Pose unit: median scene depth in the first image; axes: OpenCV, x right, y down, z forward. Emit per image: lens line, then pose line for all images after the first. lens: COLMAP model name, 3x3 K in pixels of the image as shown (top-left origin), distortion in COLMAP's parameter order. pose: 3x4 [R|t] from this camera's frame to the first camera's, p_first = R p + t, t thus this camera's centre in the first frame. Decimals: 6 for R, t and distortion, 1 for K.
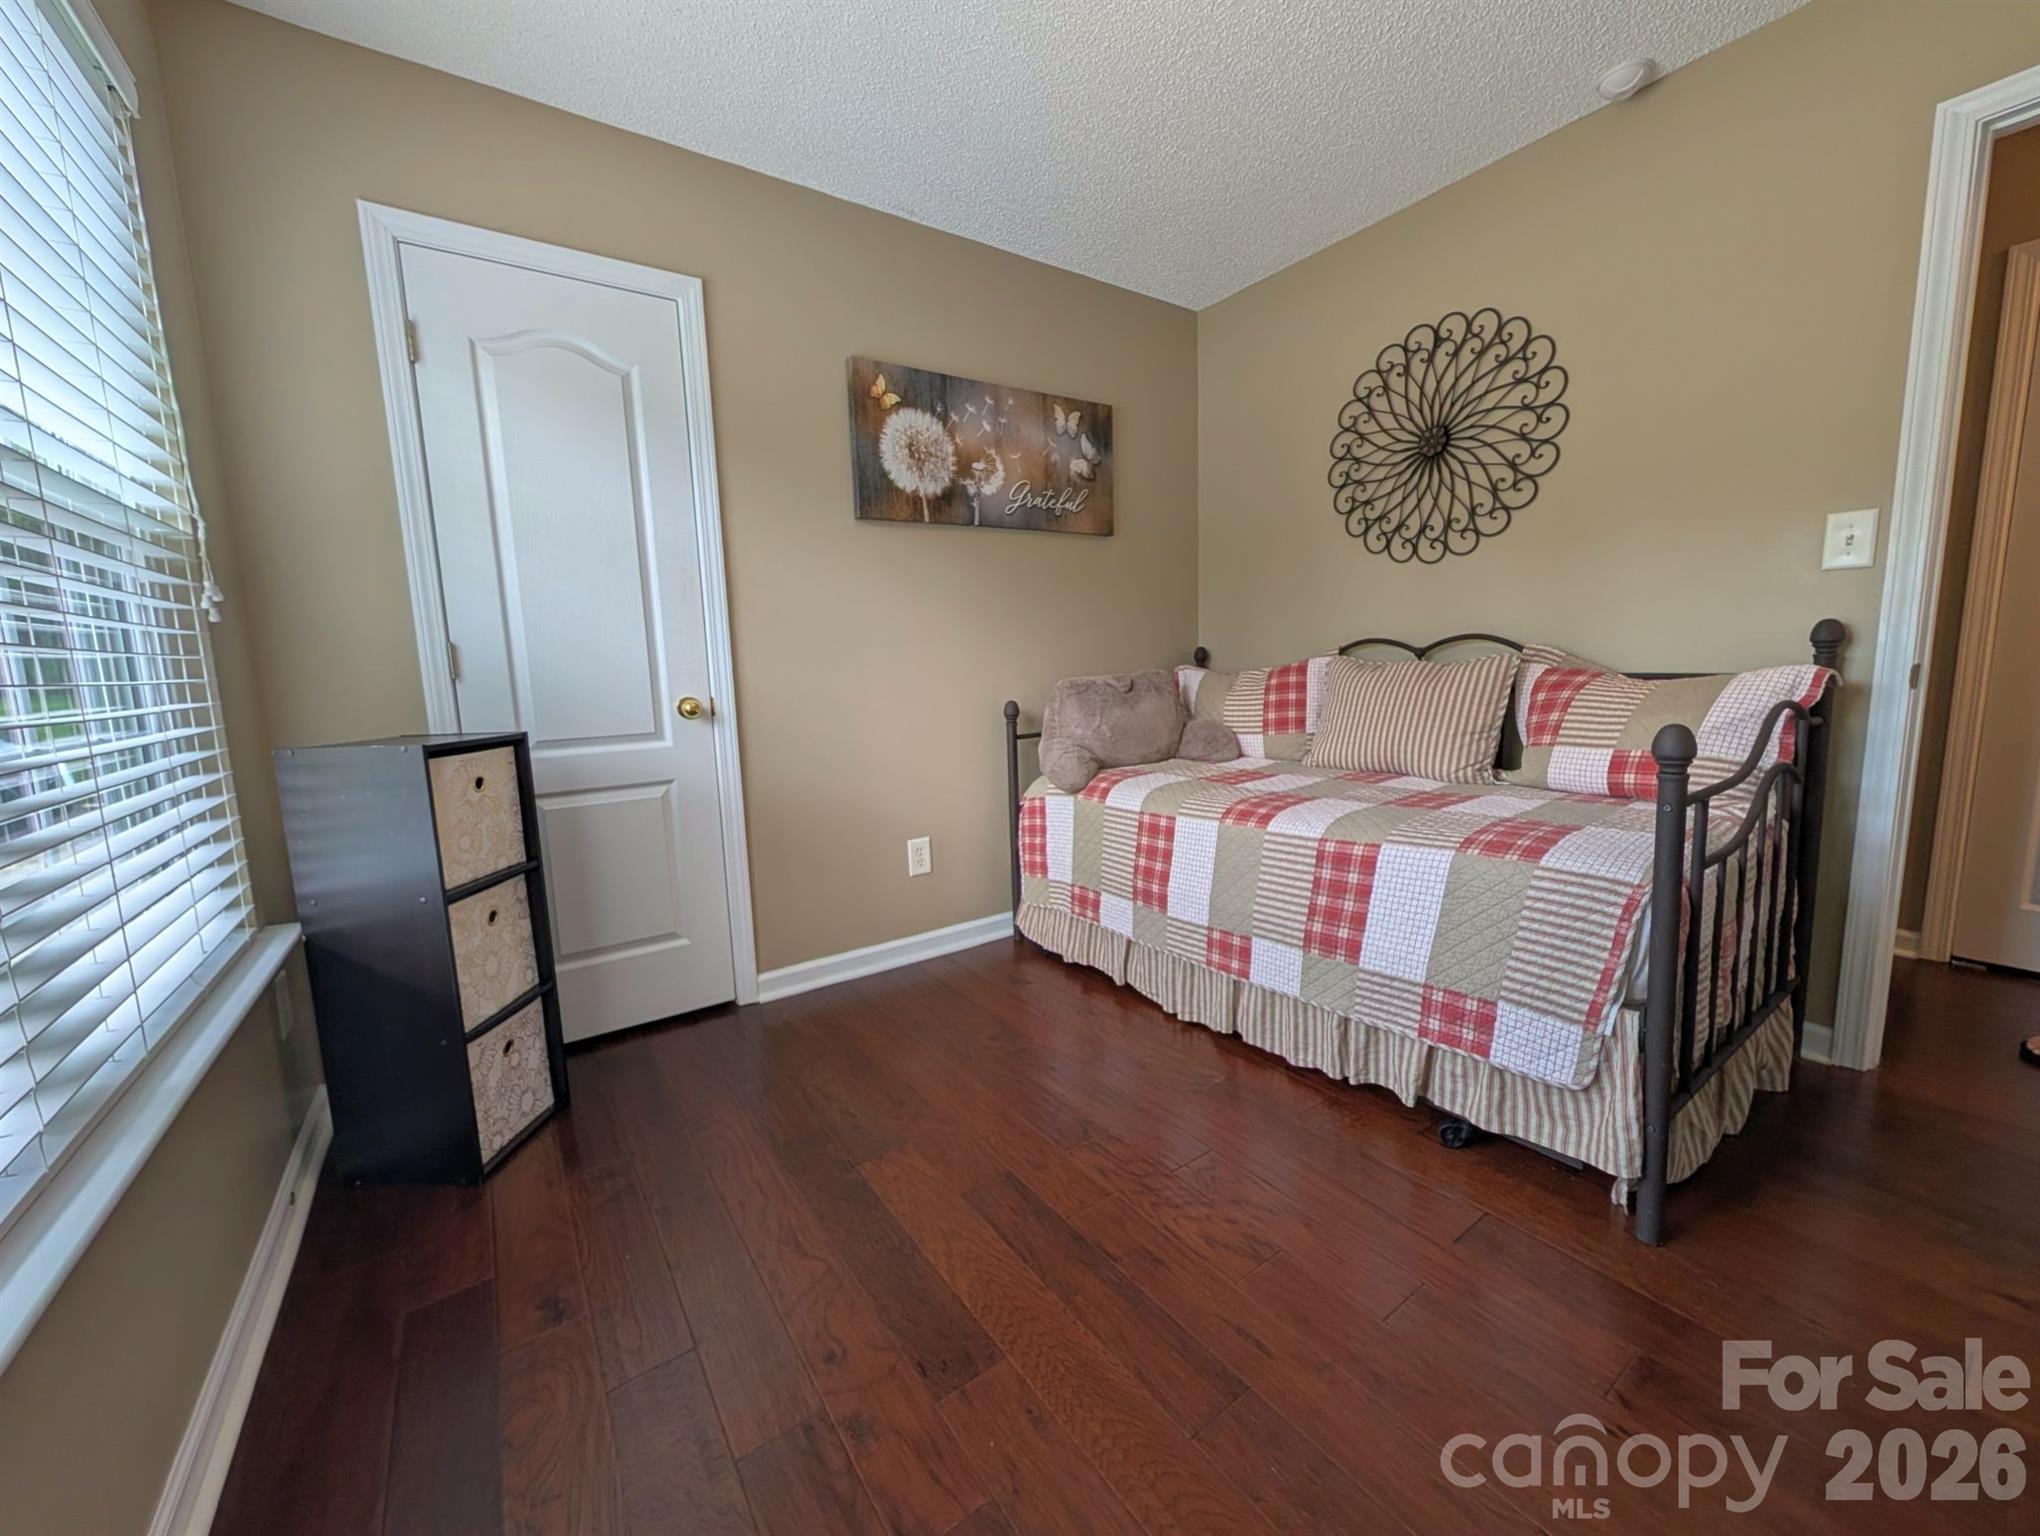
lens RADIAL K [[781.7, 0, 1024.0], [0, 781.7, 762.3], [0, 0, 1]] dist [0.001977, -0.000638]
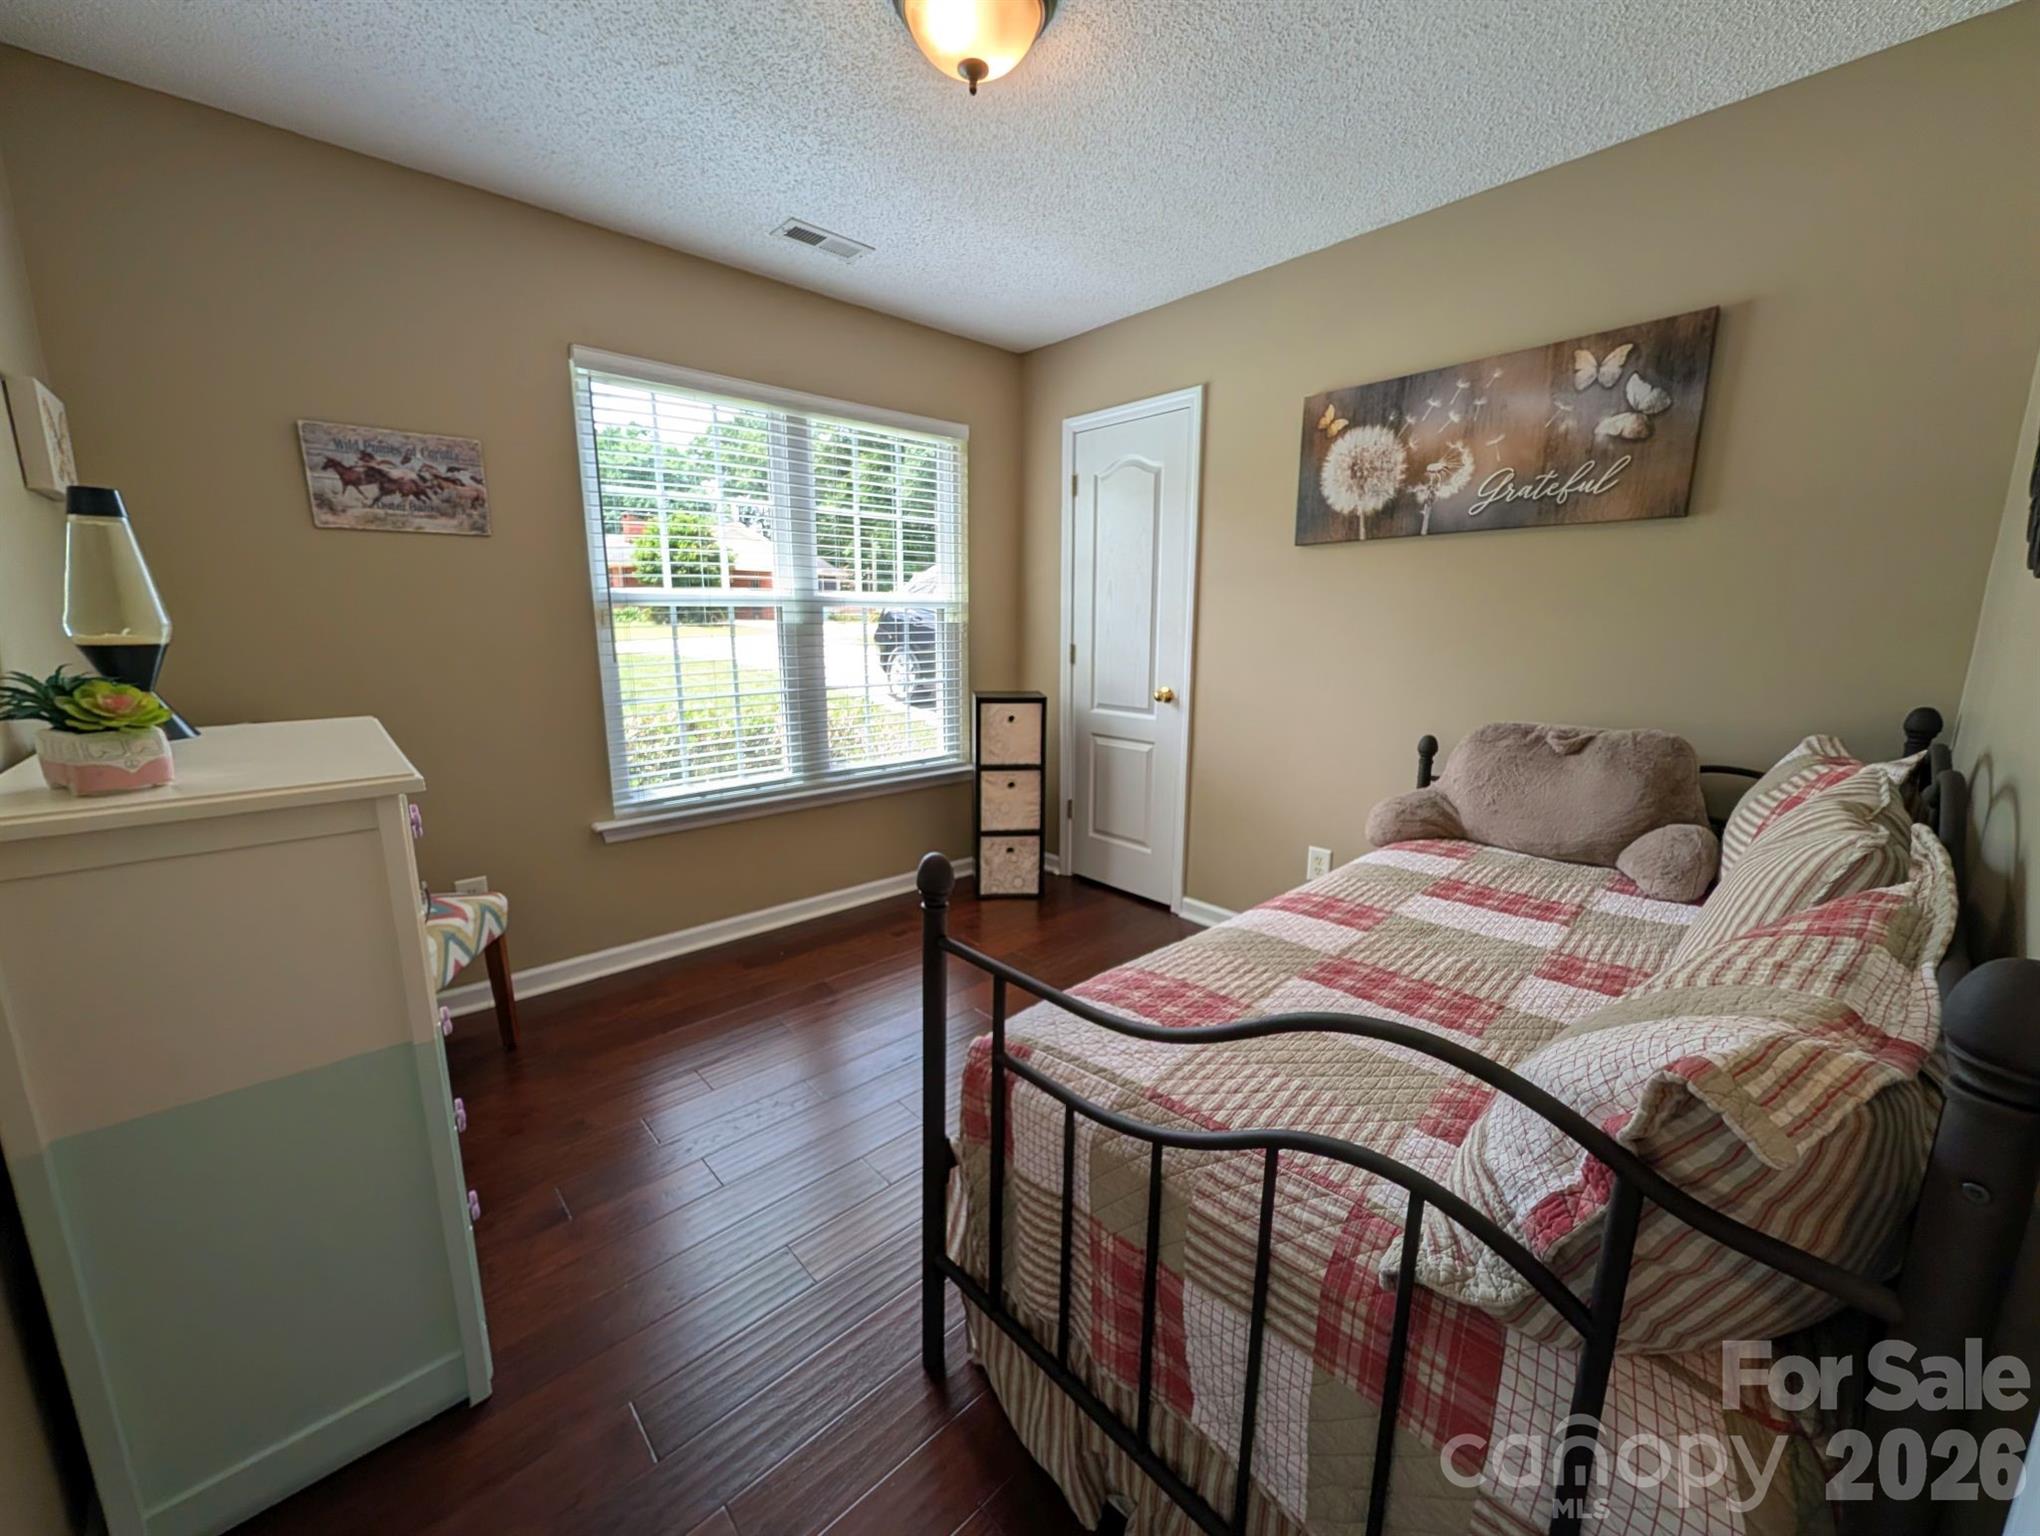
lens RADIAL K [[781.7, 0, 1019.9], [0, 781.7, 770.7], [0, 0, 1]] dist [0.001977, -0.000638]
pose [[0.144197, 0.222764, -0.964149, 0.830972], [-0.140299, 0.969091, 0.202923, -0.165371], [0.979553, 0.106008, 0.170993, 0.440457]]
